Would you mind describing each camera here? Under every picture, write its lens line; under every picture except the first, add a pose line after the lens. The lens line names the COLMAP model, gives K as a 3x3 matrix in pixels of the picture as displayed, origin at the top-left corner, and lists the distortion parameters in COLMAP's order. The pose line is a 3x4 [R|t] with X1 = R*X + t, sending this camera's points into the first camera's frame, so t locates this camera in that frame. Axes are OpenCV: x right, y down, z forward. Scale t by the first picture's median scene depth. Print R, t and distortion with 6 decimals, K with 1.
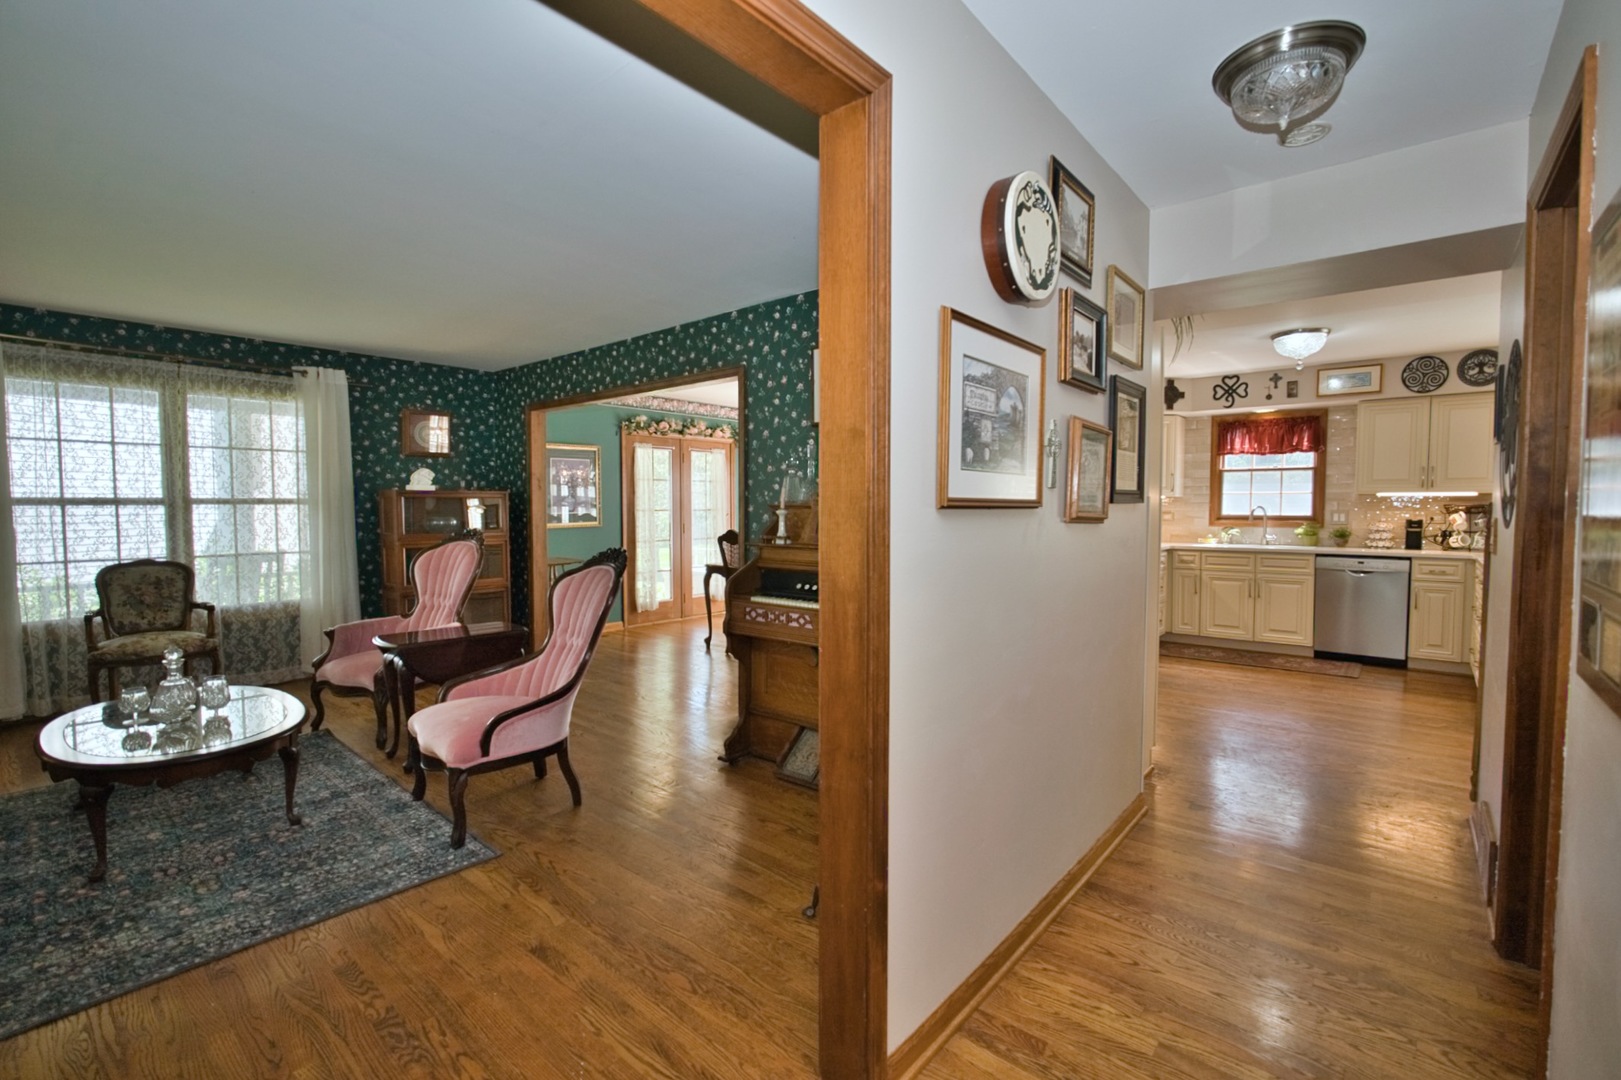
lens RADIAL K [[713.9, 0, 809.5], [0, 713.9, 538.2], [0, 0, 1]] dist [-0.024229, 0.007009]
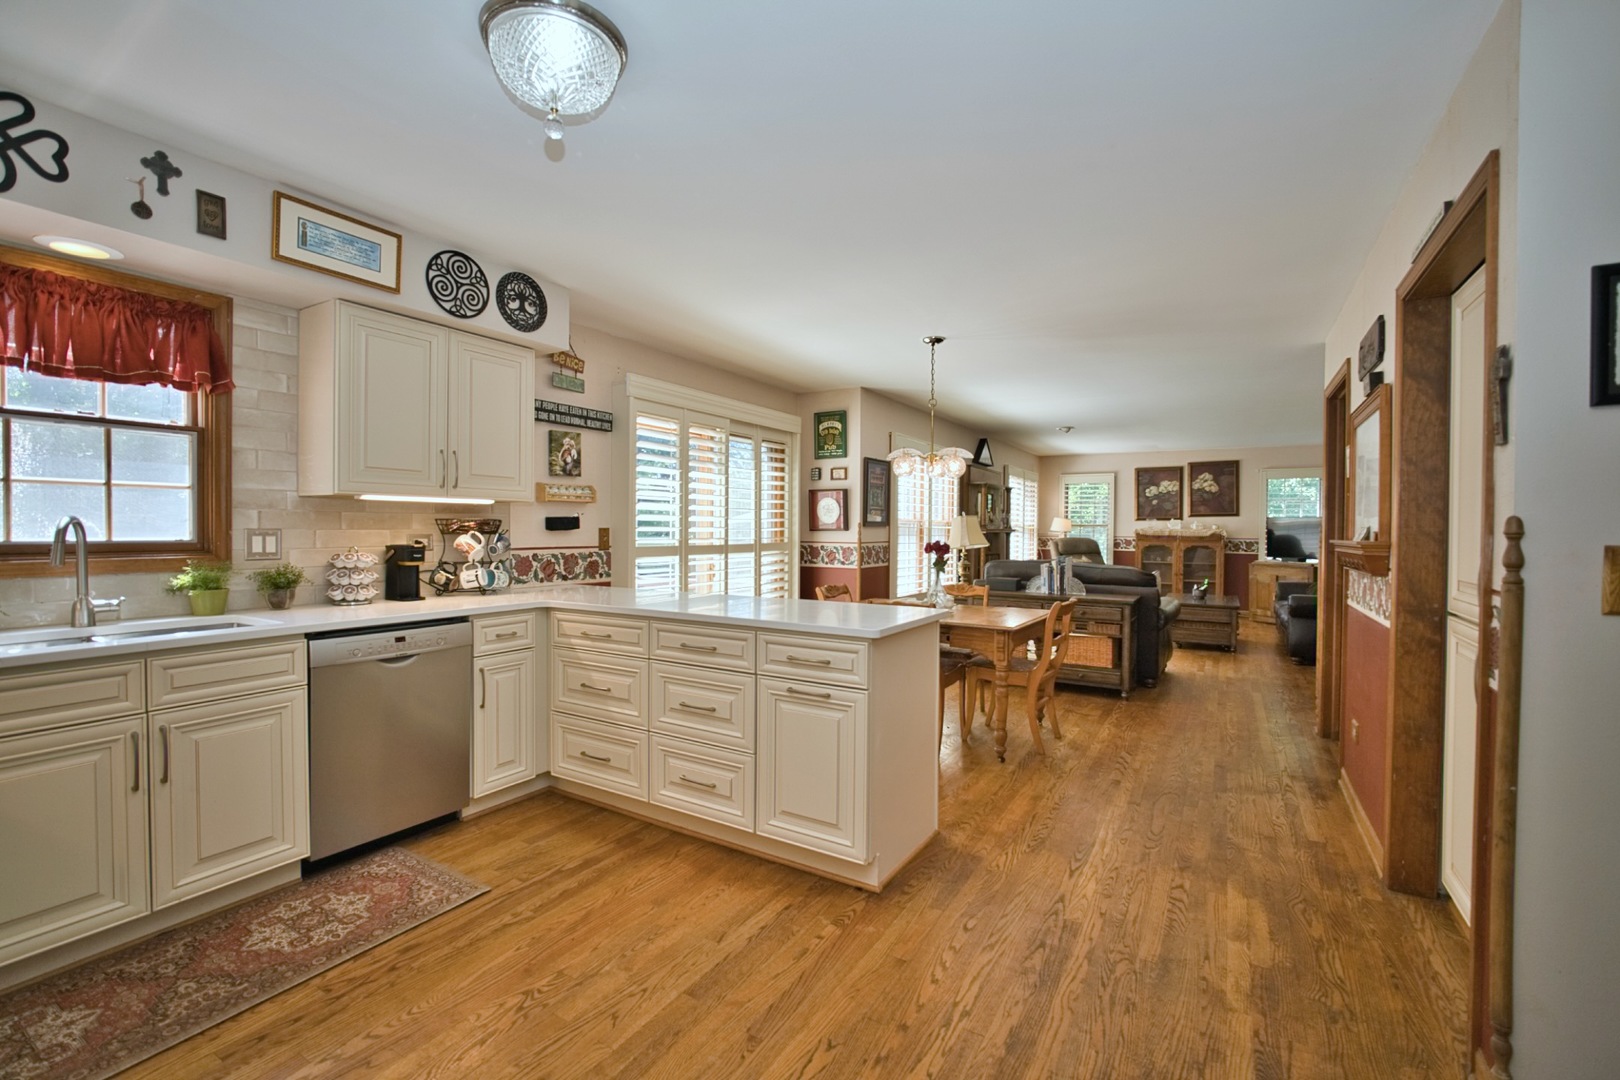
lens RADIAL K [[703.2, 0, 808.9], [0, 703.2, 538.3], [0, 0, 1]] dist [-0.024890, 0.007136]
pose [[-0.166359, -0.016139, 0.985933, 0.291797], [0.038207, 0.999010, 0.022800, -0.035510], [-0.985325, 0.041463, -0.165577, 0.855781]]
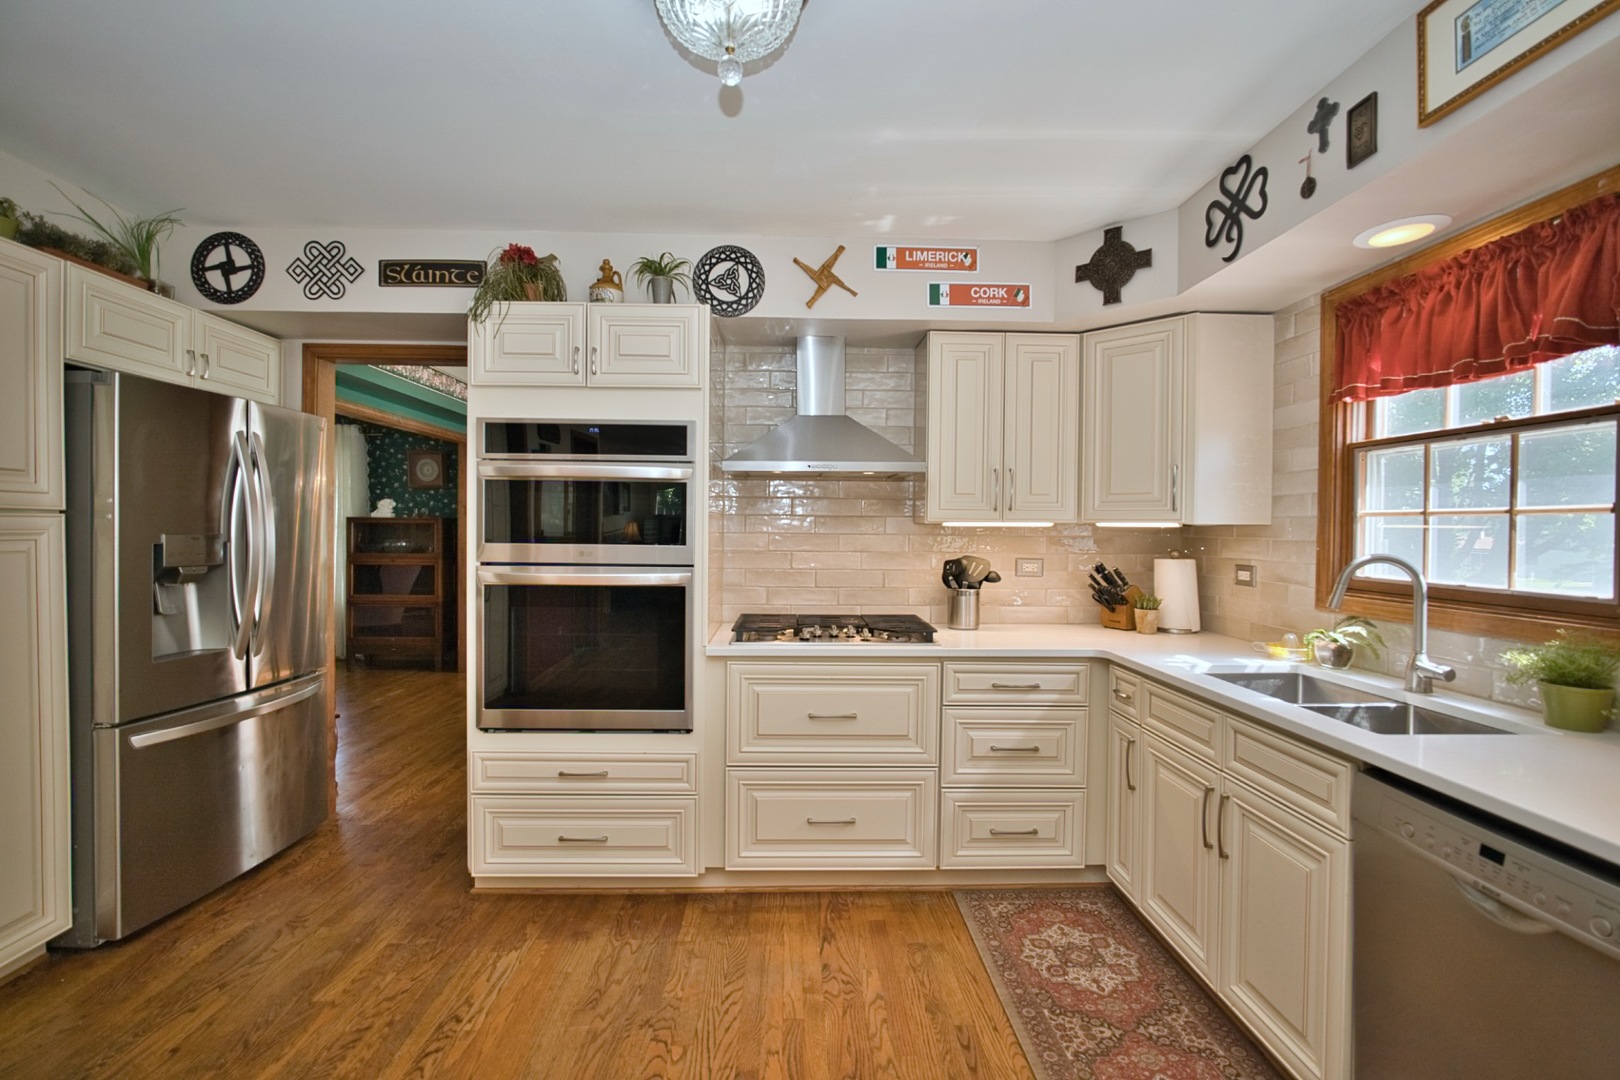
lens RADIAL K [[703.2, 0, 808.9], [0, 703.2, 538.3], [0, 0, 1]] dist [-0.024890, 0.007136]
pose [[0.672384, 0.018143, -0.739980, 0.846564], [-0.042842, 0.998978, -0.014435, -0.047039], [0.738962, 0.041408, 0.672473, 0.765669]]
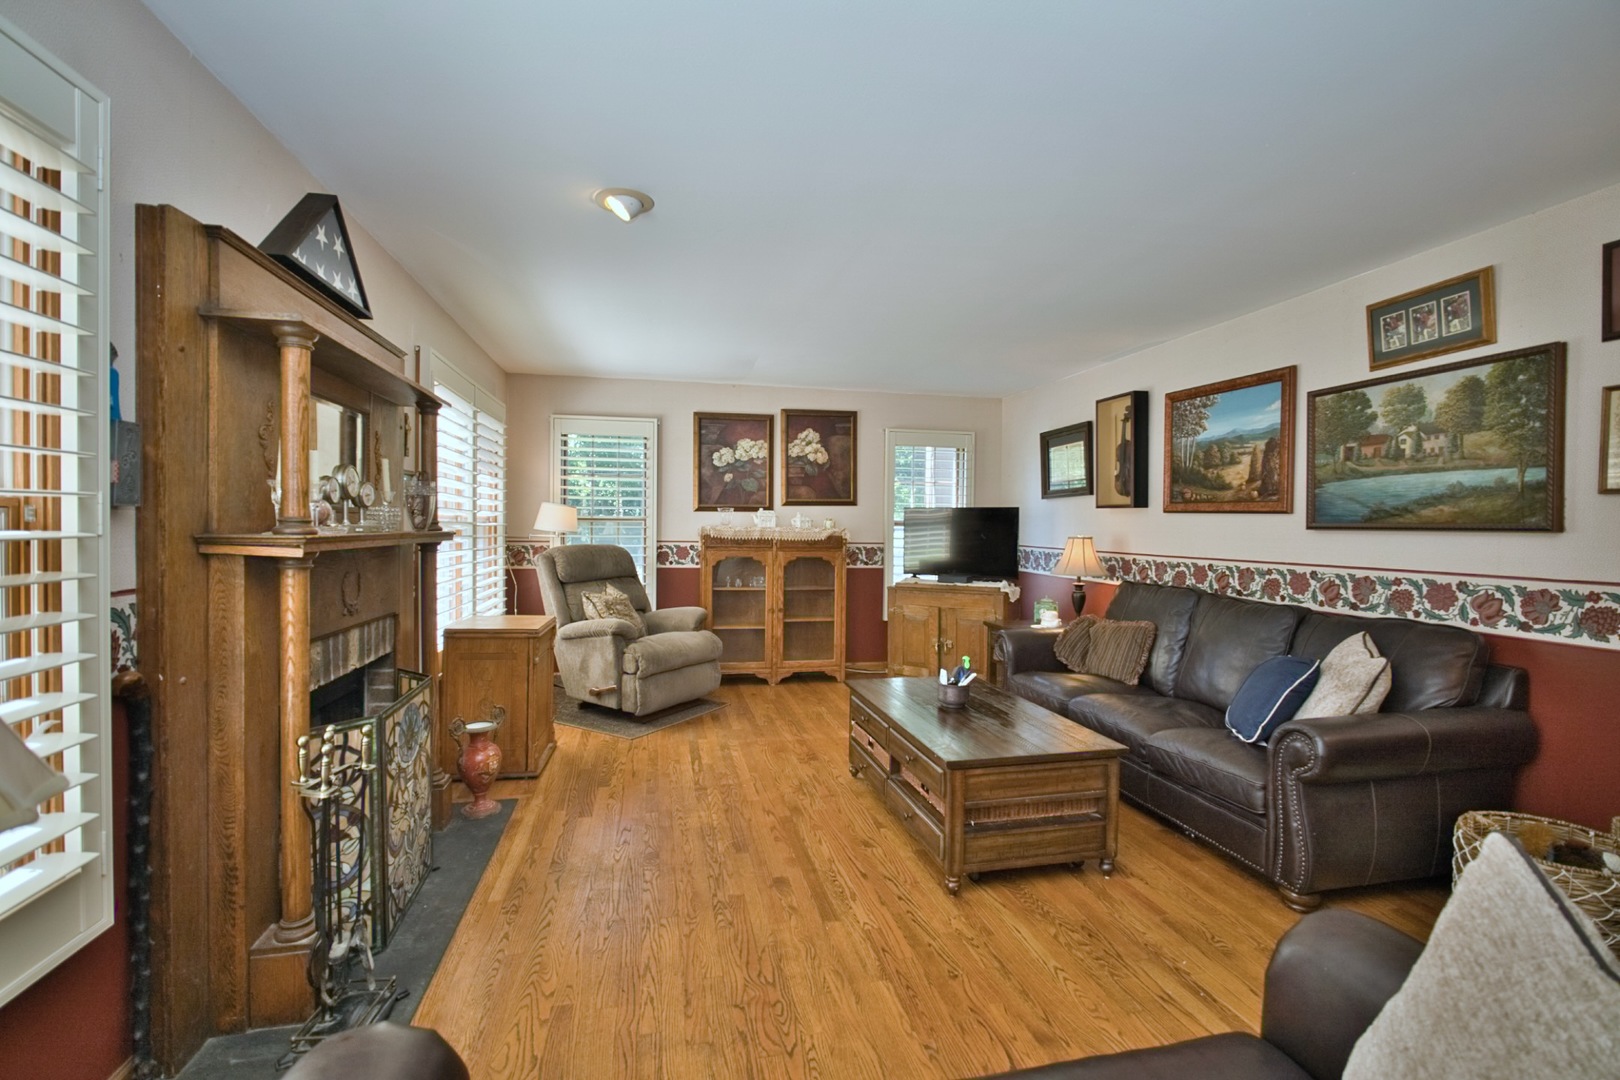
lens RADIAL K [[703.2, 0, 808.9], [0, 703.2, 538.3], [0, 0, 1]] dist [-0.024890, 0.007136]
pose [[-0.797439, -0.018884, 0.603104, 1.363811], [0.018684, 0.998258, 0.055962, -0.019388], [-0.603111, 0.055895, -0.795697, 0.332664]]
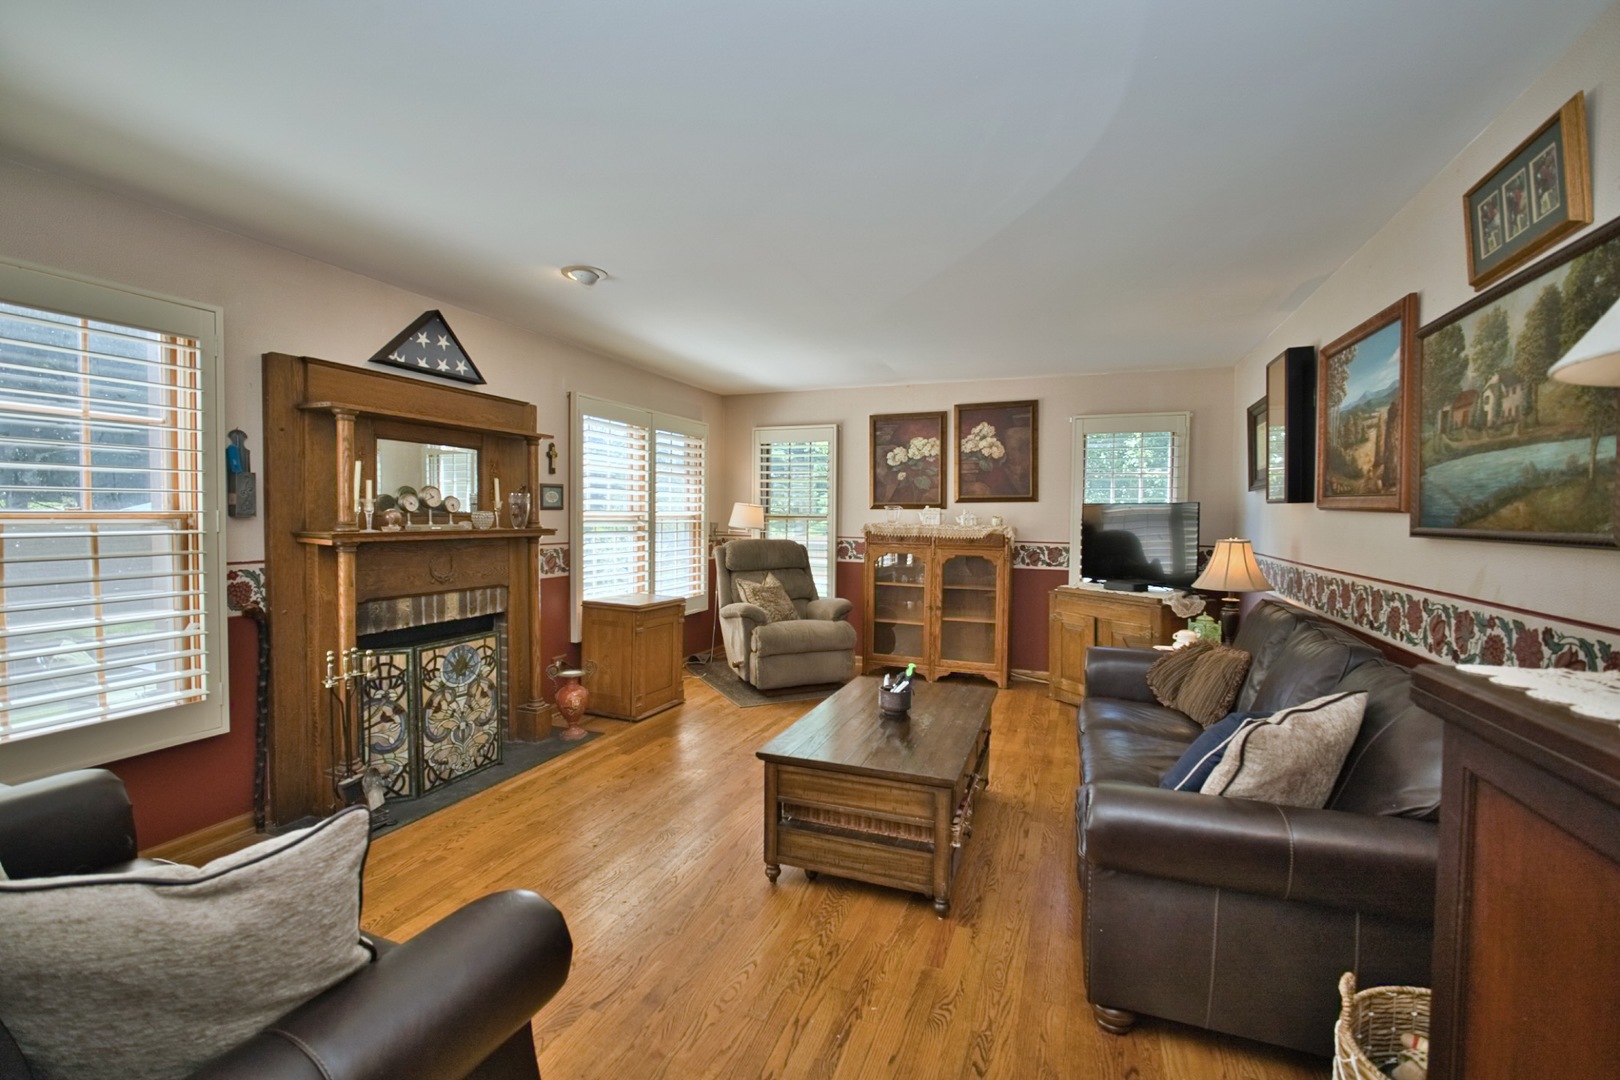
lens RADIAL K [[703.2, 0, 808.9], [0, 703.2, 538.3], [0, 0, 1]] dist [-0.024890, 0.007136]
pose [[-0.329087, -0.035309, 0.943639, 1.102679], [0.035281, 0.998143, 0.049652, -0.016601], [-0.943640, 0.049633, -0.327230, 0.040636]]
